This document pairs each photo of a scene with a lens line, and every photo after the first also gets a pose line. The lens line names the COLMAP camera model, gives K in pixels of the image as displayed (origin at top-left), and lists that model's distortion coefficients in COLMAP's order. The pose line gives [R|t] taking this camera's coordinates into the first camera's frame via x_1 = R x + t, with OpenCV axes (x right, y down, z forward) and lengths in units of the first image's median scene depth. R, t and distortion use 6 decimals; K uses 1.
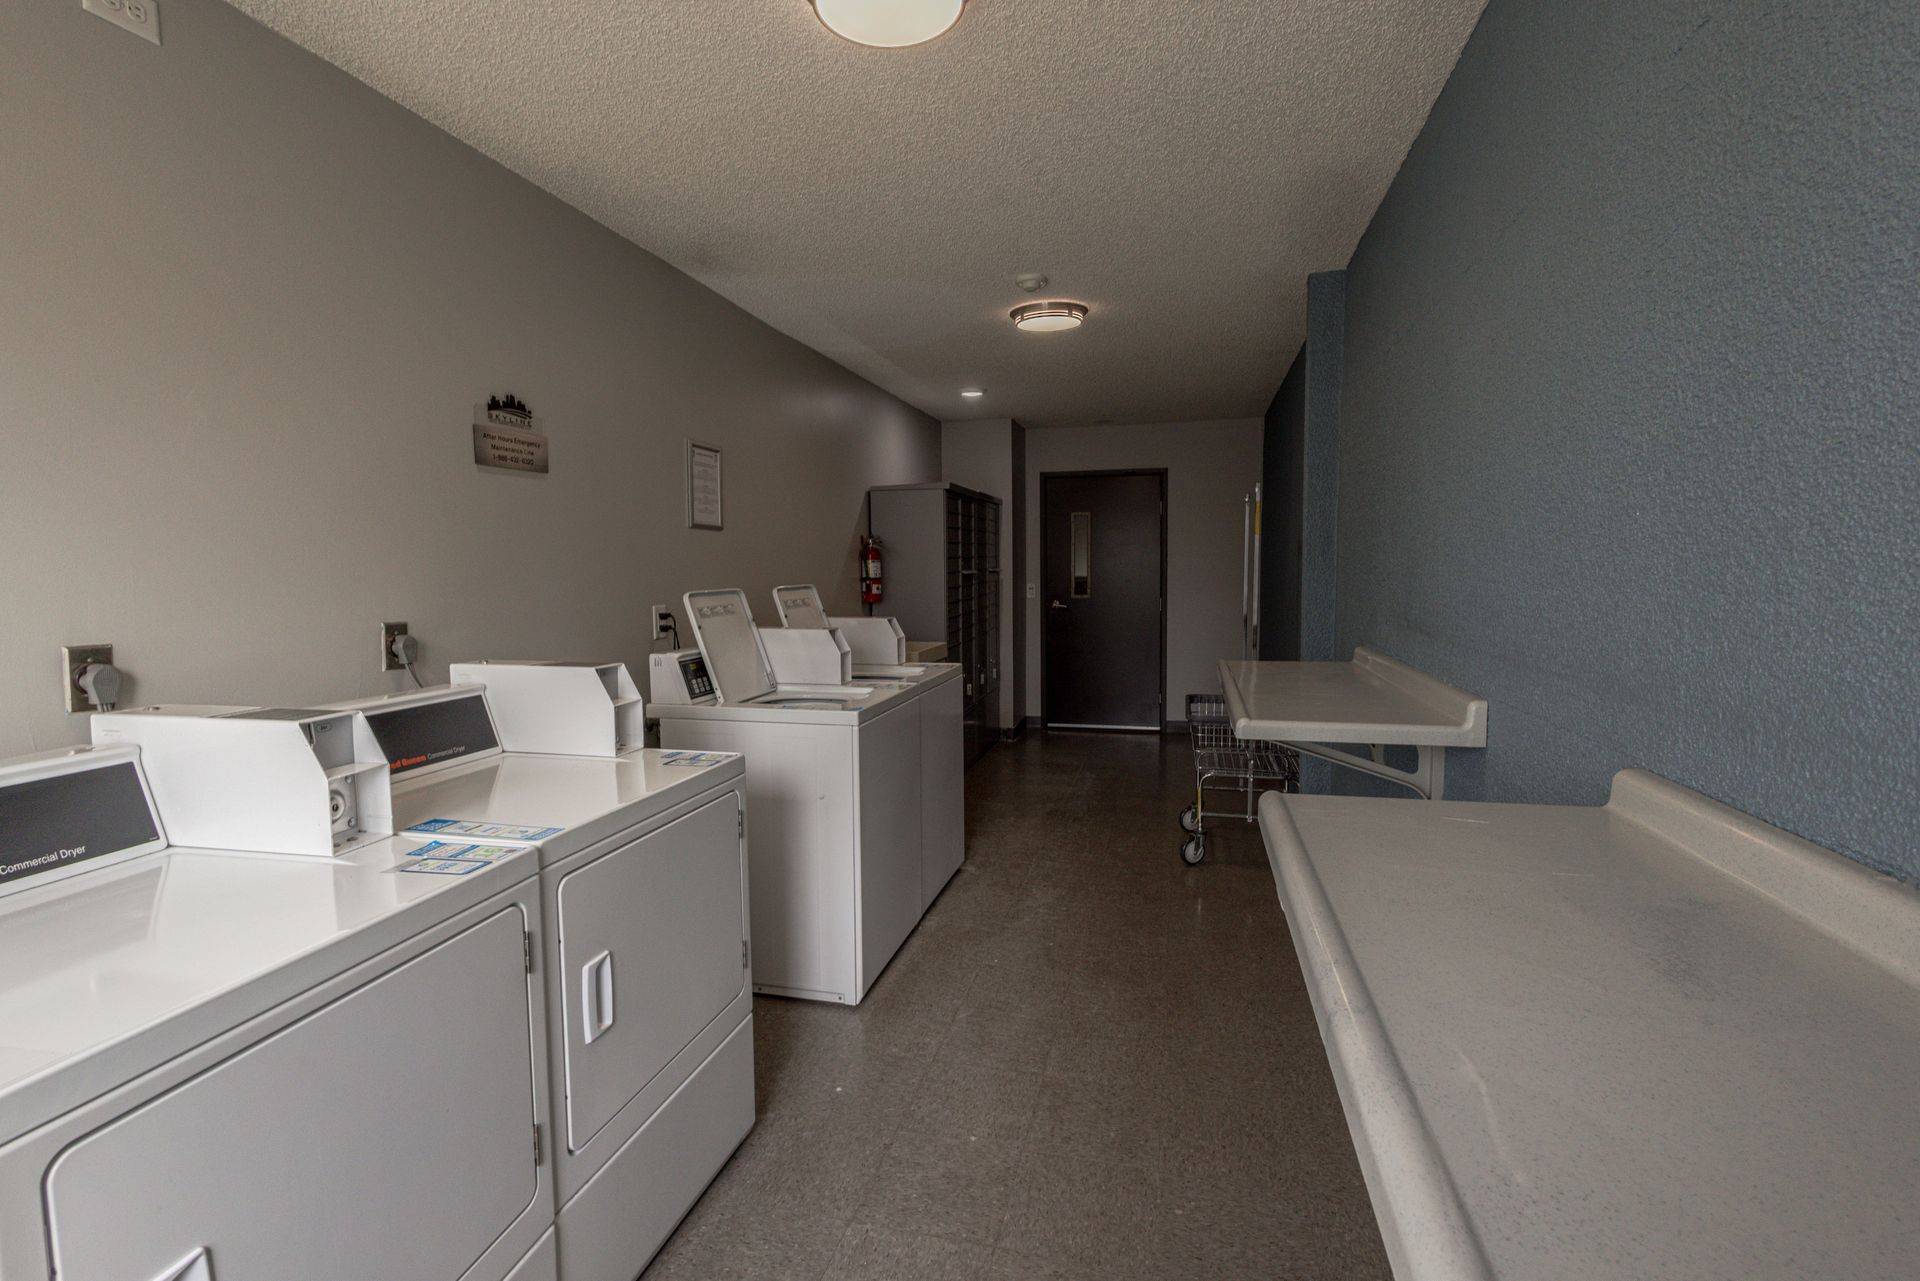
lens RADIAL K [[896.5, 0, 960.0], [0, 896.5, 640.5], [0, 0, 1]] dist [0.013314, -0.000224]
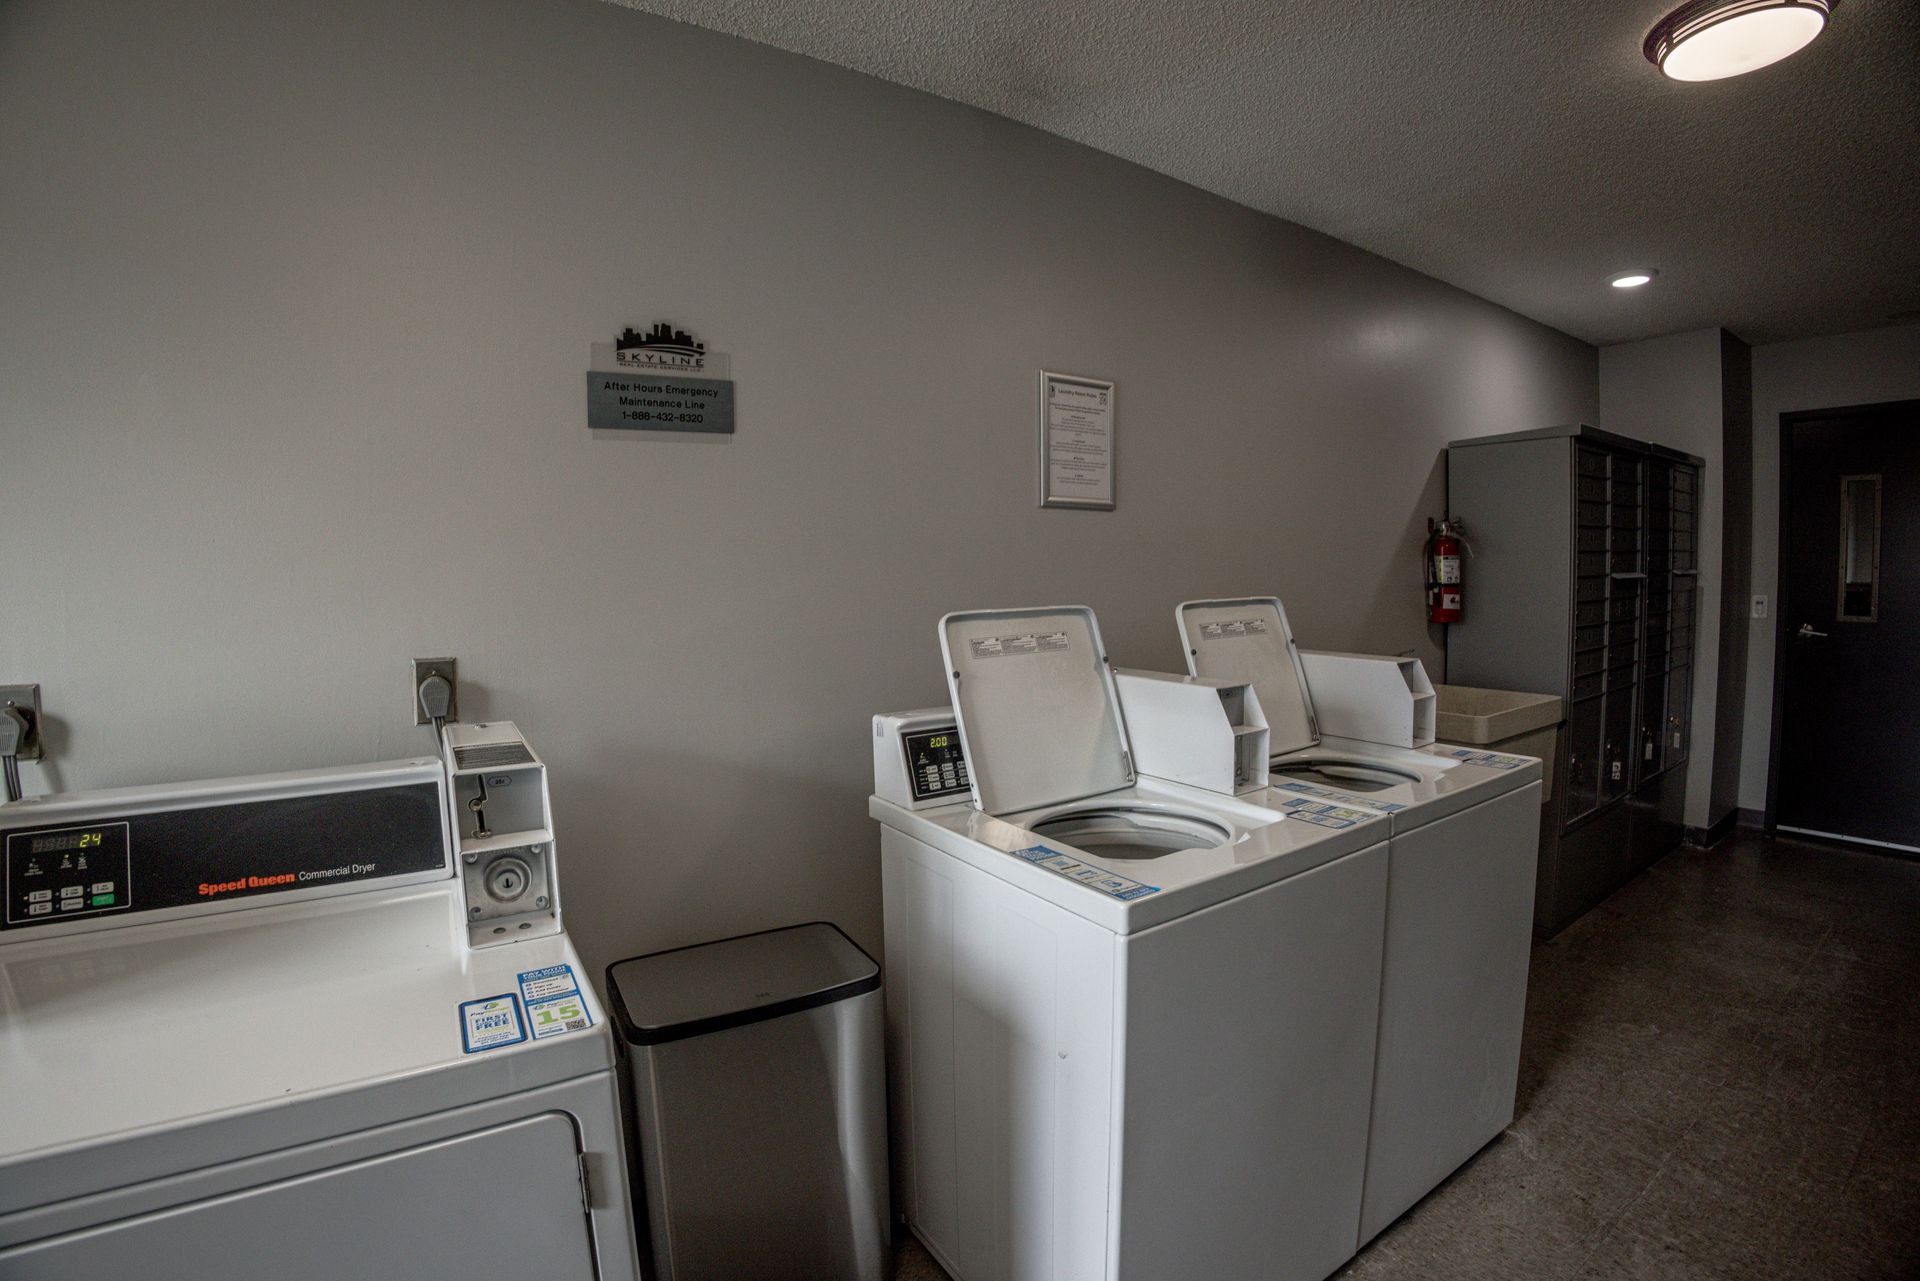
lens RADIAL K [[923.2, 0, 960.0], [0, 923.2, 640.5], [0, 0, 1]] dist [-0.135099, 0.029693]
pose [[0.756281, 0.041820, -0.652909, 0.054451], [-0.042261, 0.998993, 0.015035, -0.025254], [0.652881, 0.016222, 0.757287, 0.305596]]
